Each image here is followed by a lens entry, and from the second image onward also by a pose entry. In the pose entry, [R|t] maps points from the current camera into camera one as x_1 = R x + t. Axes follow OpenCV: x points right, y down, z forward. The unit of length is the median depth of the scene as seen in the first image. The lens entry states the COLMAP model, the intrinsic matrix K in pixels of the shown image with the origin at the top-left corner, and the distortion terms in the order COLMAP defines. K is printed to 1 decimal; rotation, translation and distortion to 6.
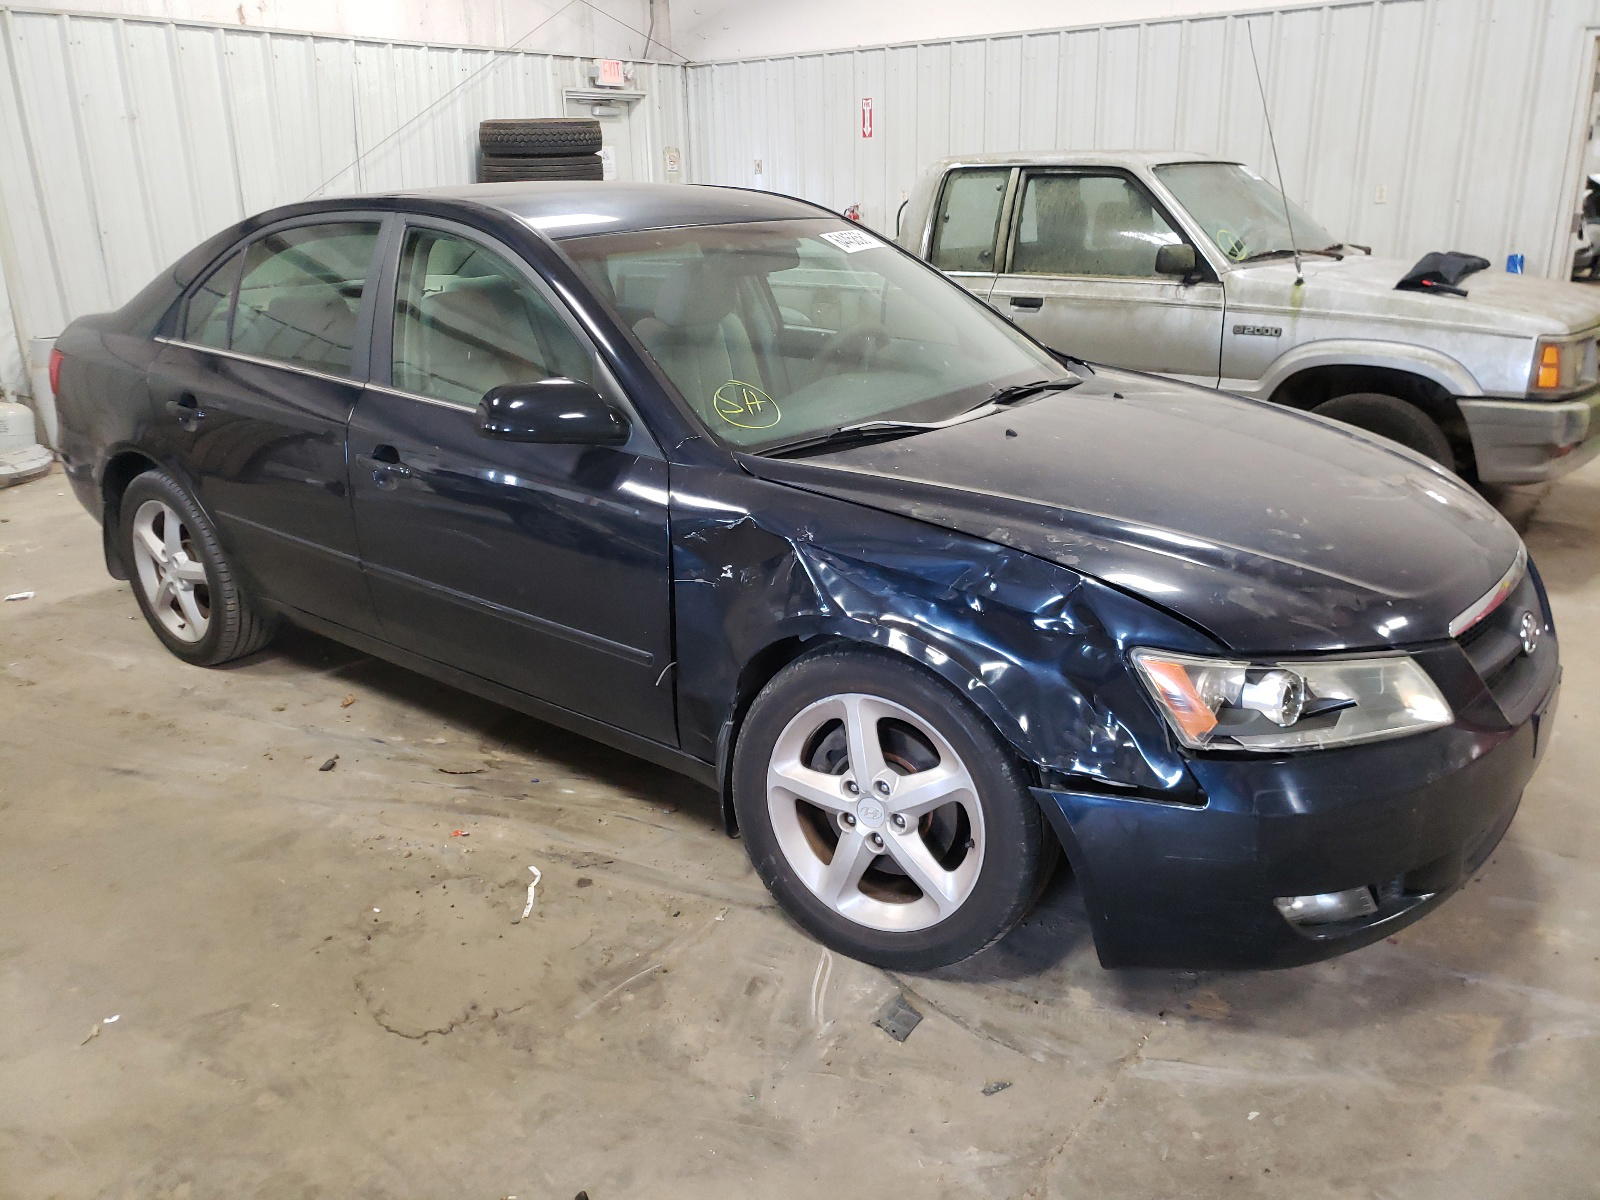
lens RADIAL K [[1249.1, 0, 799.8], [0, 1249.1, 586.5], [0, 0, 1]] dist [0.007712, 0.002890]
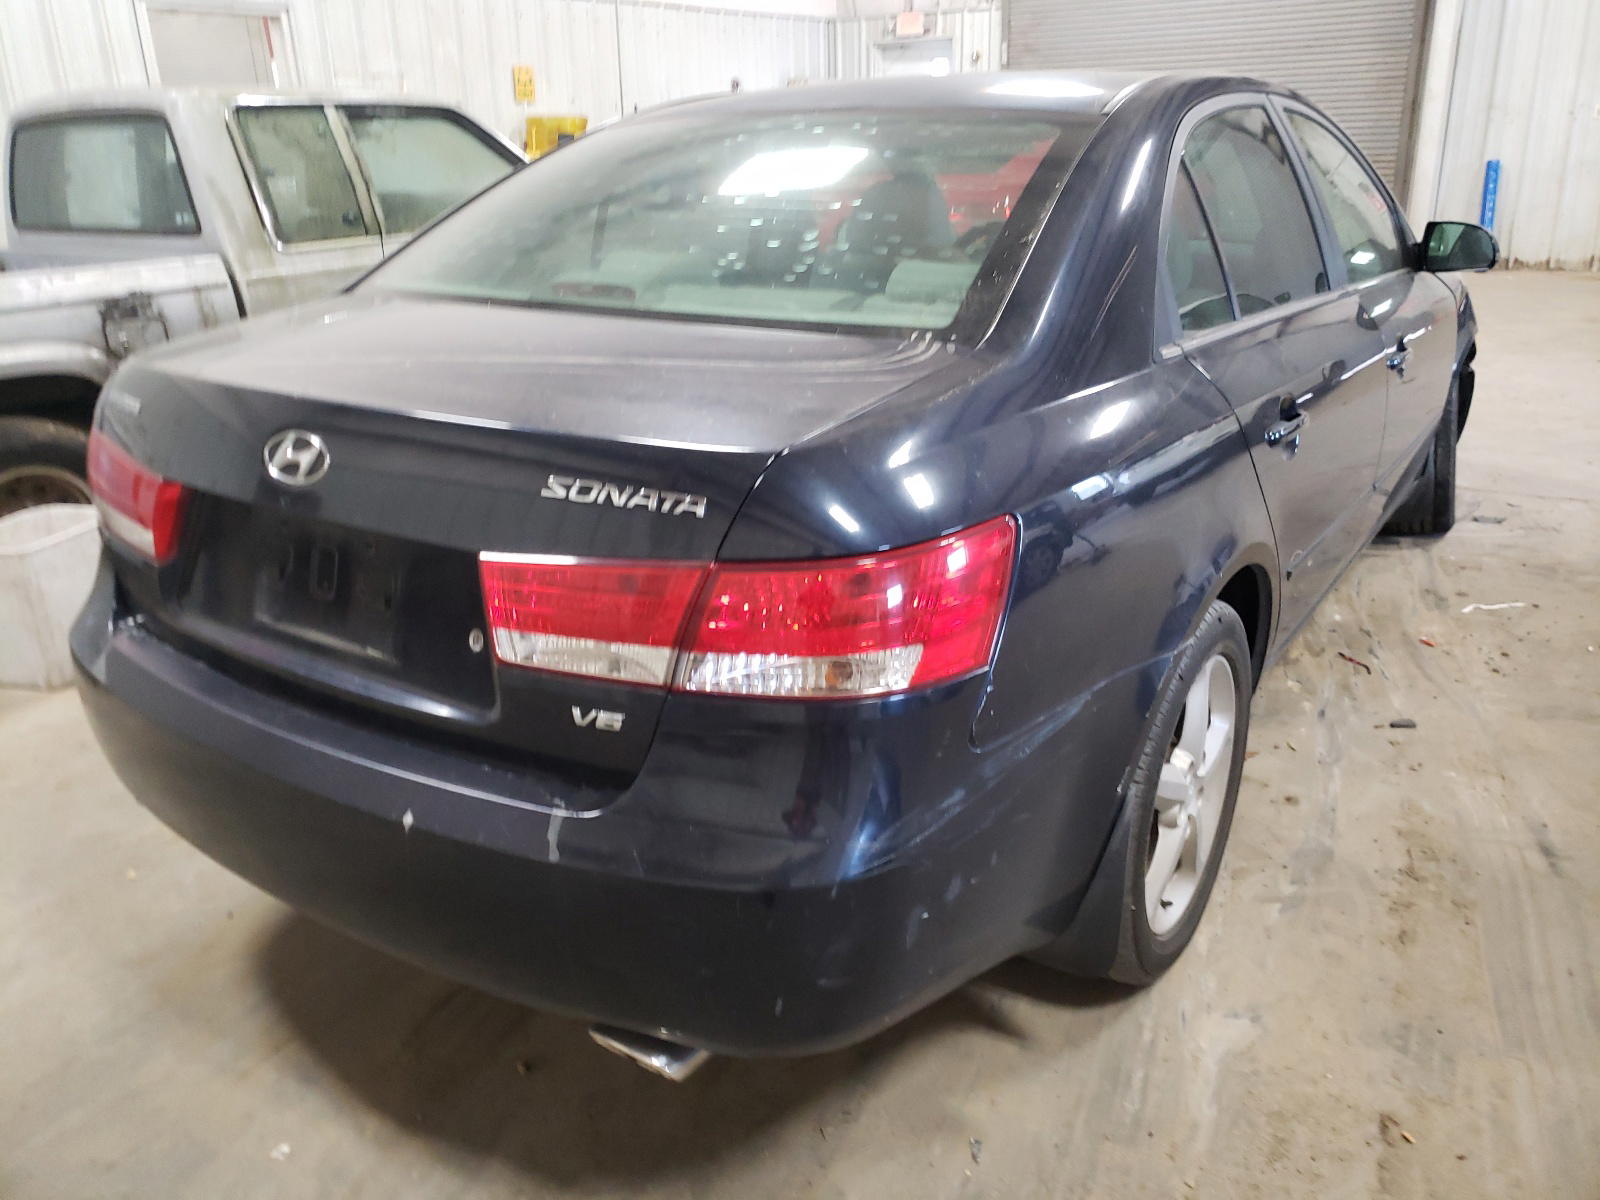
lens RADIAL K [[1289.7, 0, 800.0], [0, 1289.7, 600.0], [0, 0, 1]] dist [0.005149, 0.011778]
pose [[-0.086668, -0.315870, 0.944836, -0.858617], [0.347031, 0.879431, 0.325837, -0.272298], [-0.933841, 0.356127, 0.033398, 0.986974]]
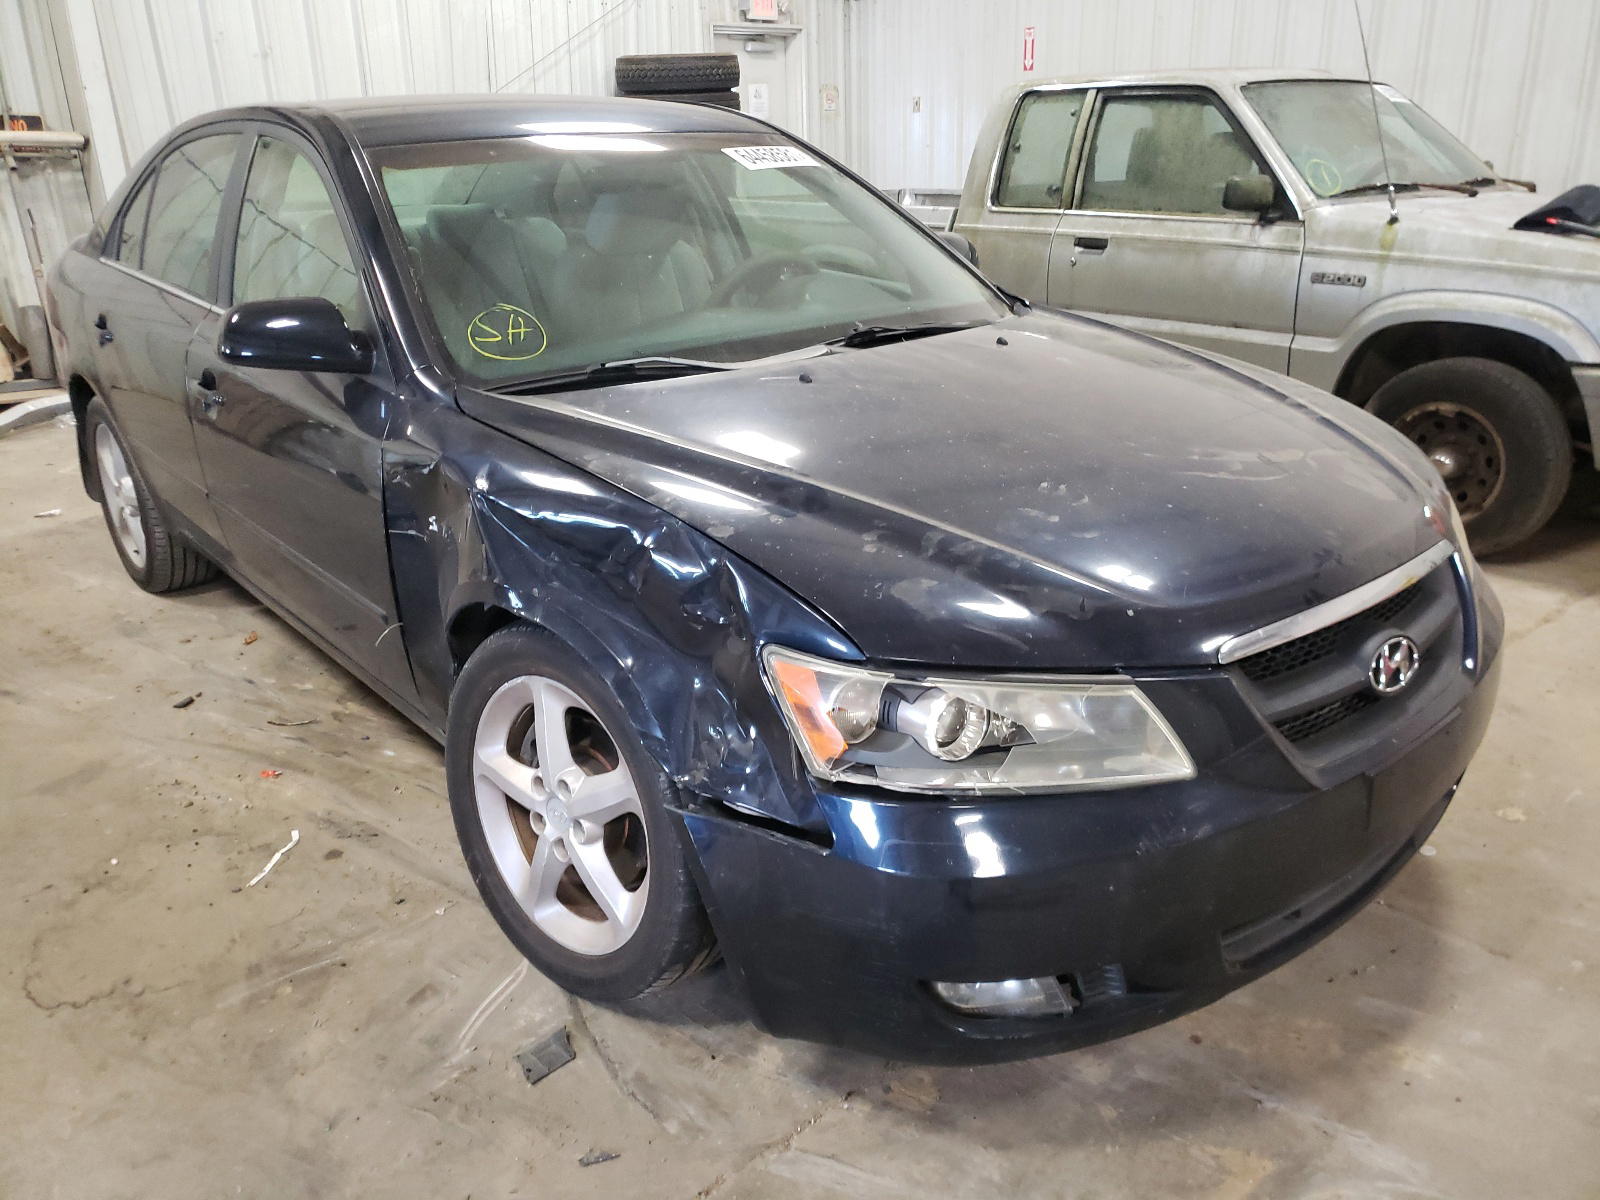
lens RADIAL K [[1251.1, 0, 800.0], [0, 1251.1, 600.0], [0, 0, 1]] dist [-0.007416, 0.038493]
pose [[0.980261, 0.067317, -0.185892, 0.197627], [-0.059212, 0.997051, 0.048820, -0.009184], [0.188630, -0.036849, 0.981357, 0.103847]]
